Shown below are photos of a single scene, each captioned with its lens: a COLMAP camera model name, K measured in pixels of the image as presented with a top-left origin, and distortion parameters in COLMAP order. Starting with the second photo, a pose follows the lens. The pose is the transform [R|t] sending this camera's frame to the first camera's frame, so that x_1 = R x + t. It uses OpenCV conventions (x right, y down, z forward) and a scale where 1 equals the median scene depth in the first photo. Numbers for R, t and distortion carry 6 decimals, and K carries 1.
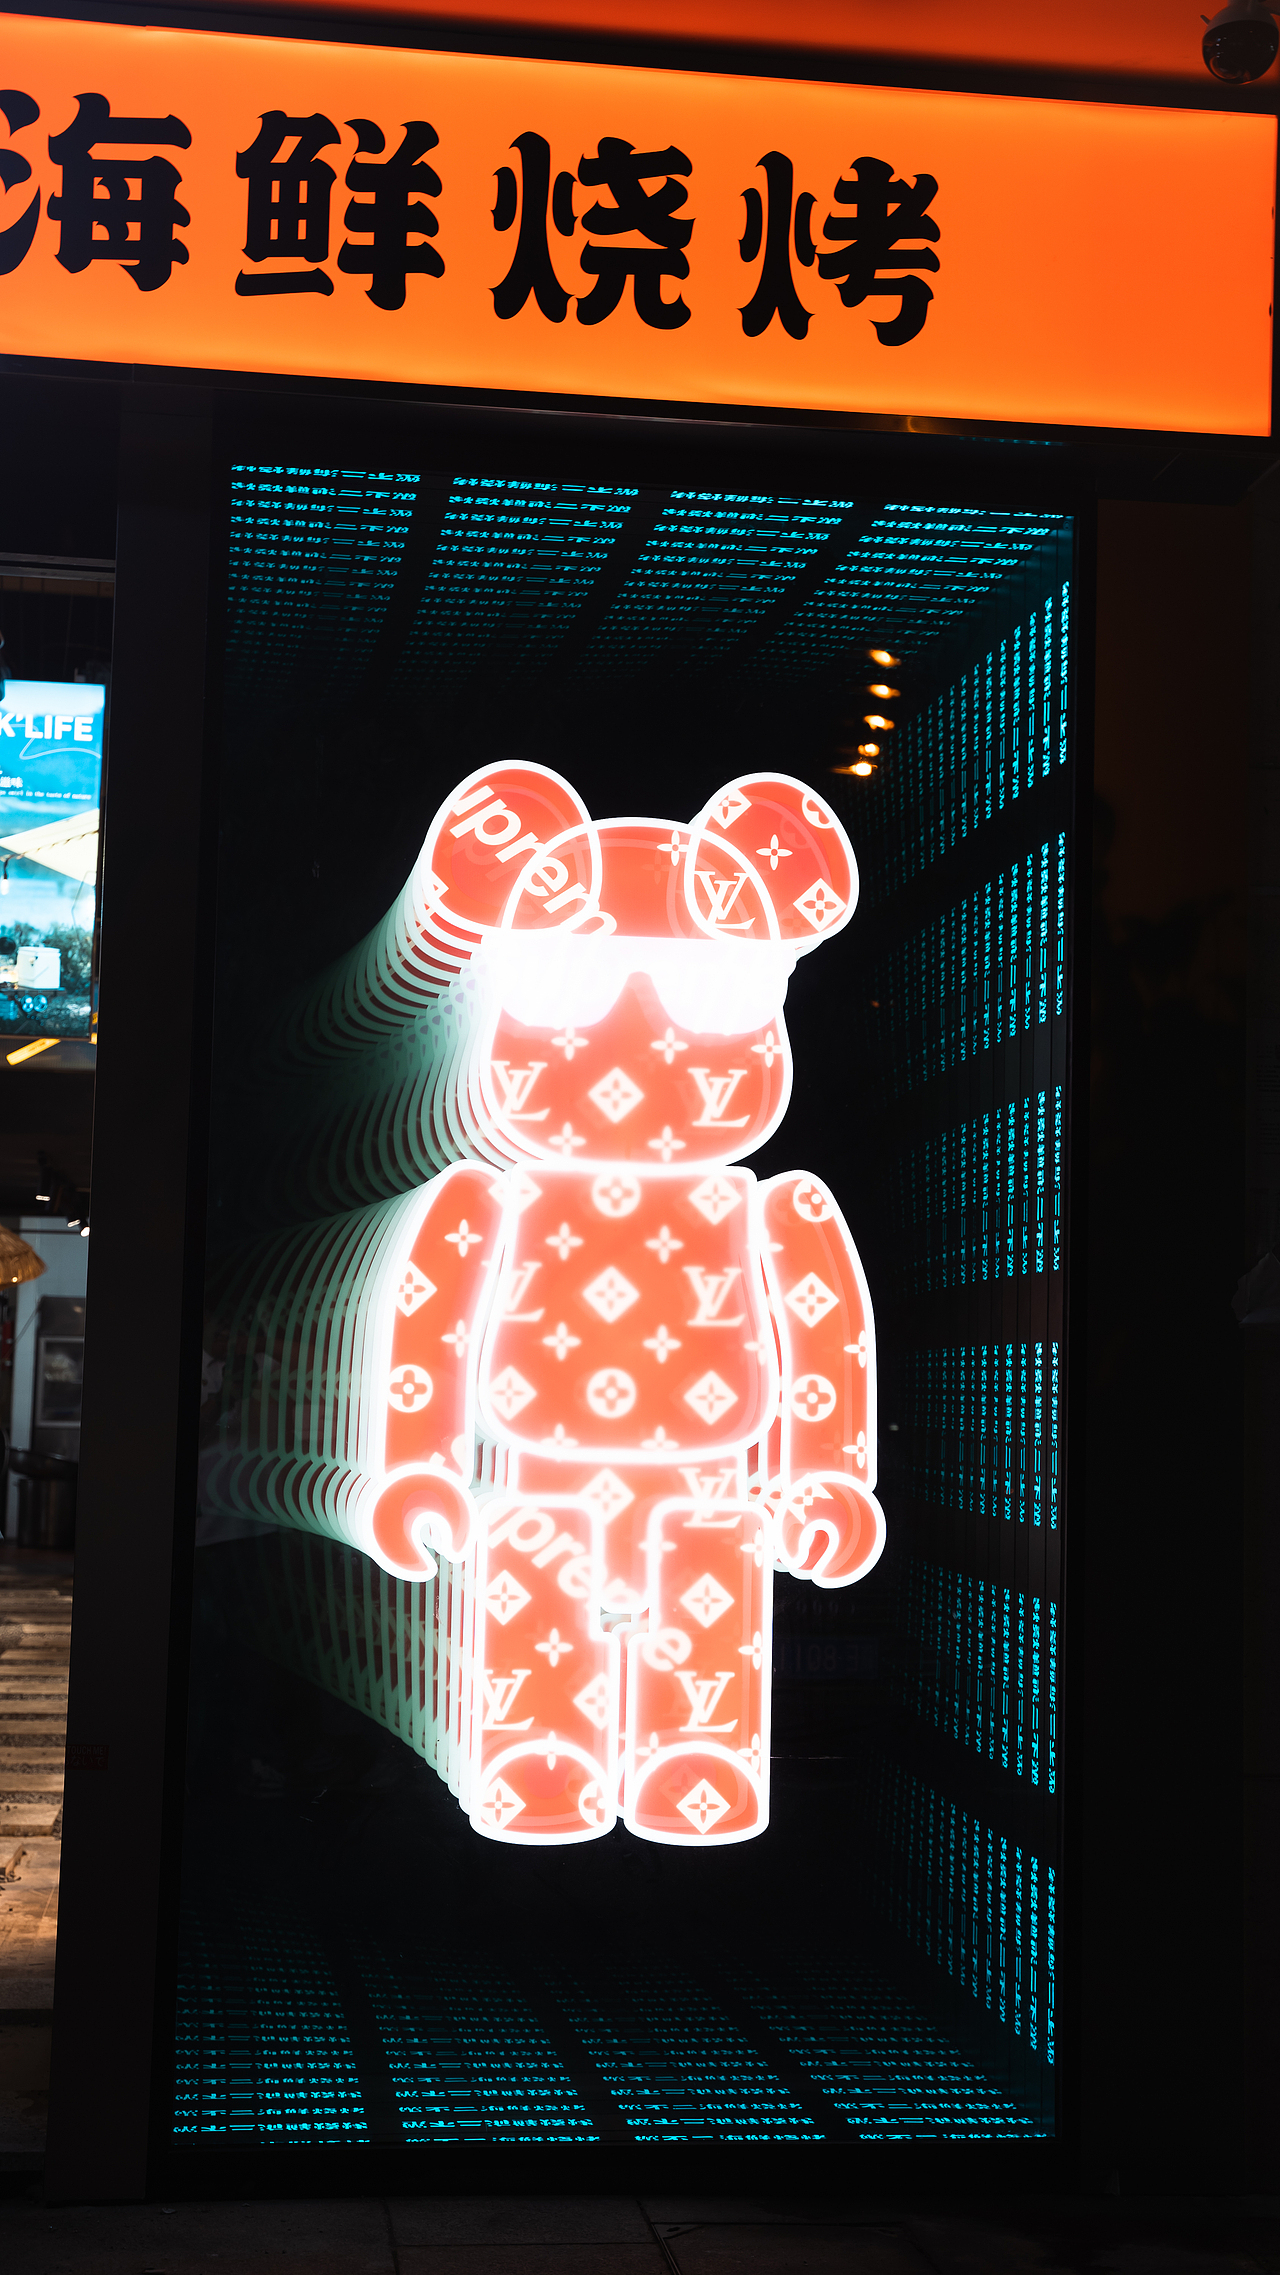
lens RADIAL K [[3184.7, 0, 642.2], [0, 3184.7, 1129.6], [0, 0, 1]] dist [0.091131, 0.000000]
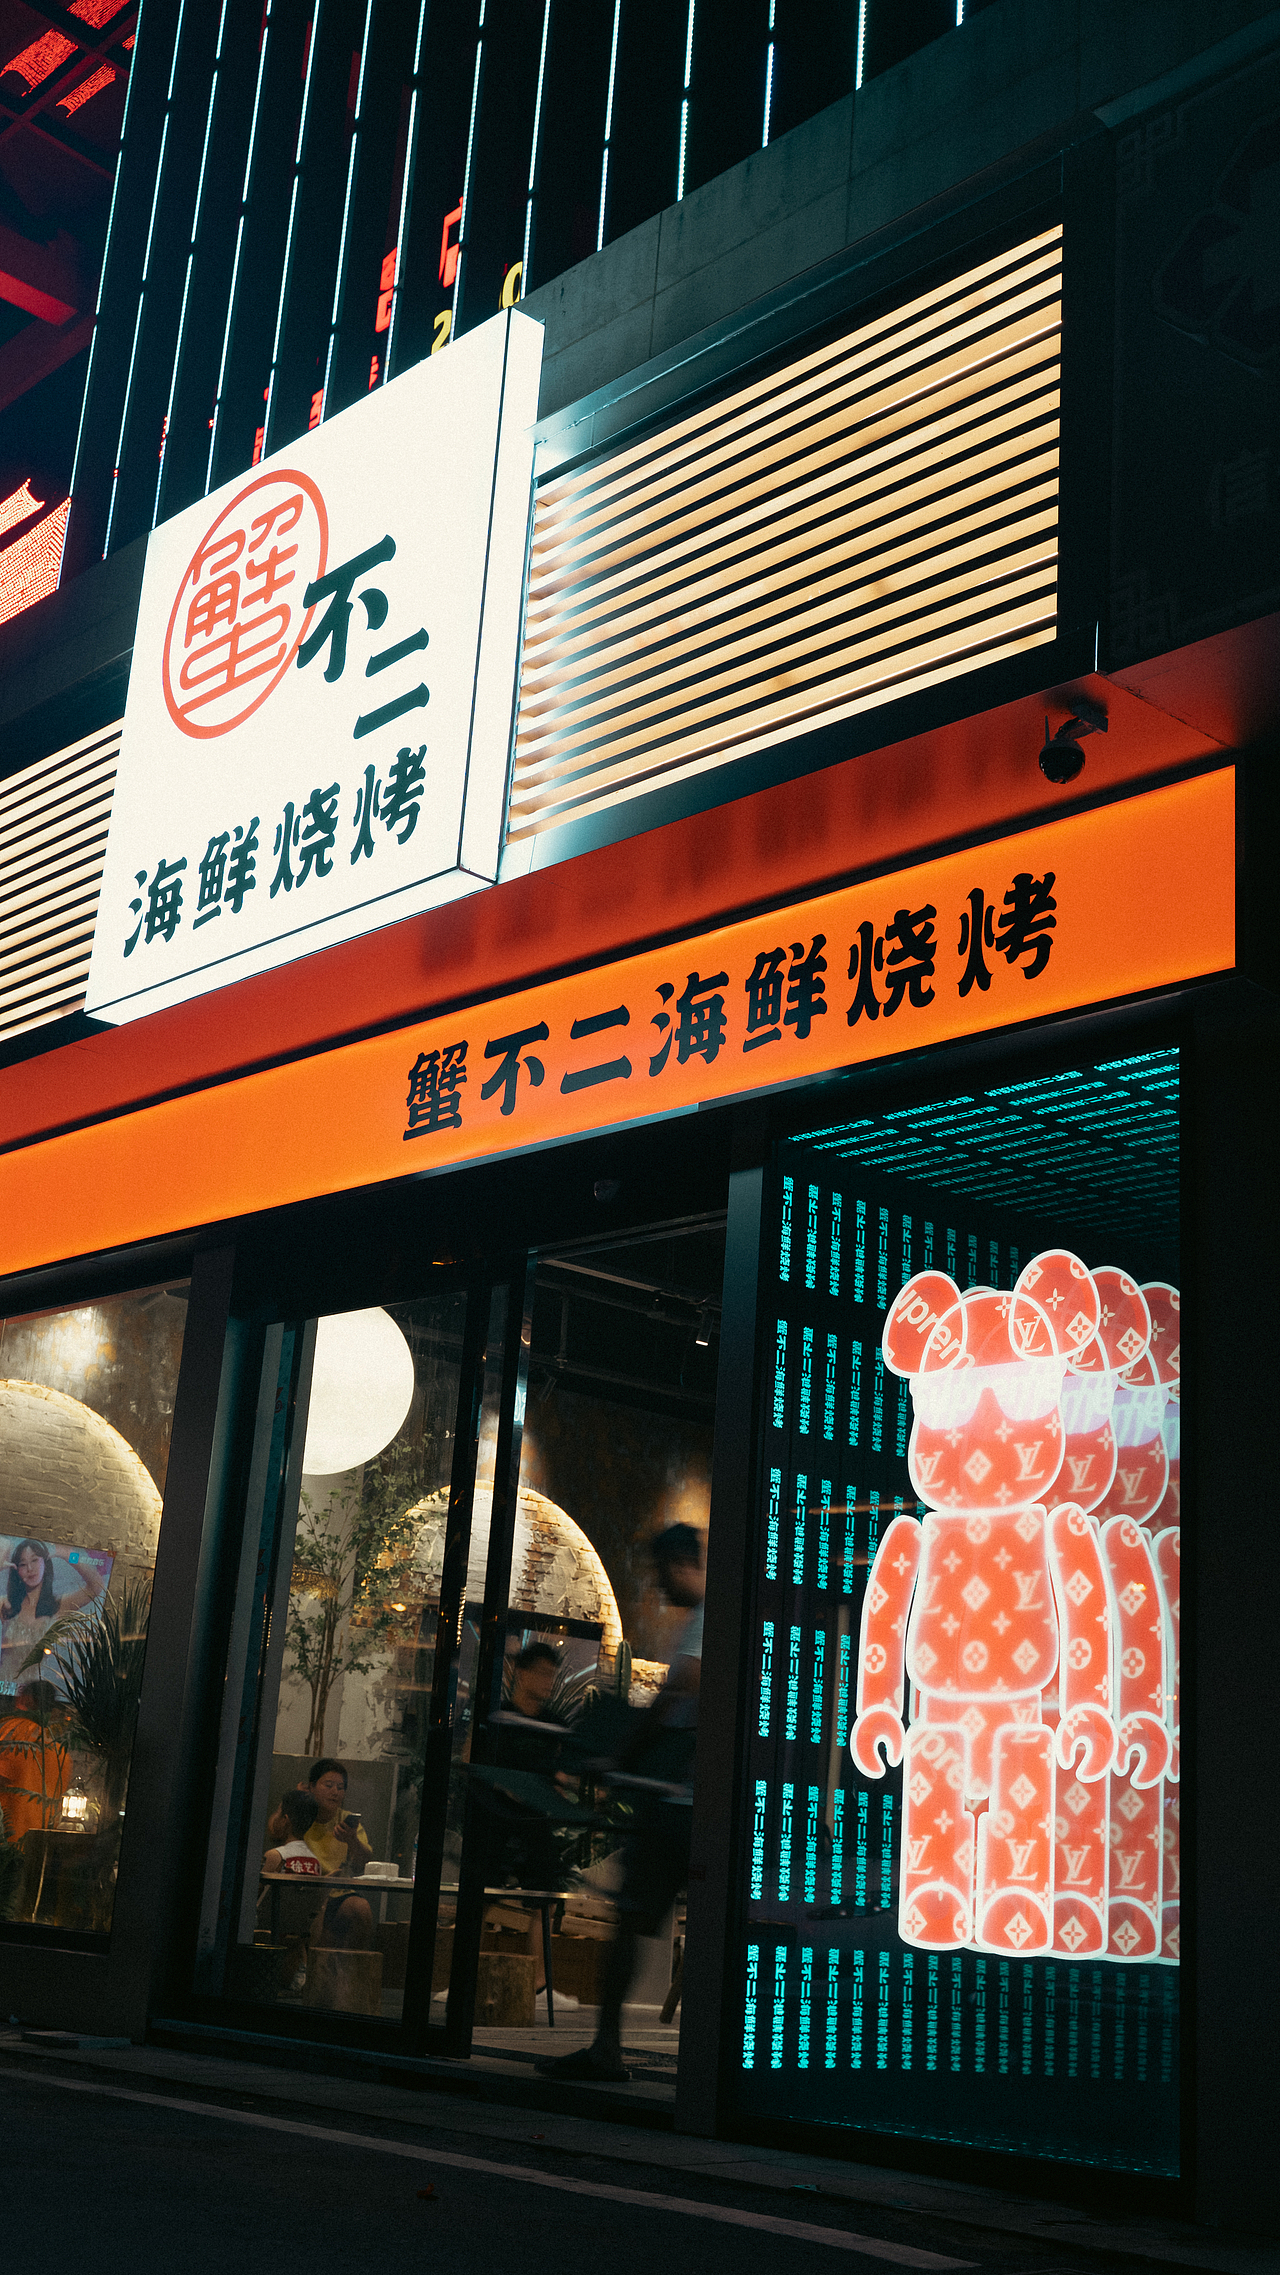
lens RADIAL K [[2528.8, 0, 638.4], [0, 2528.8, 1139.6], [0, 0, 1]] dist [0.003575, 0.000000]
pose [[0.576986, -0.219415, -0.786730, 0.933737], [0.015633, 0.966030, -0.257956, 0.156286], [0.816604, 0.136538, 0.560816, 0.134983]]
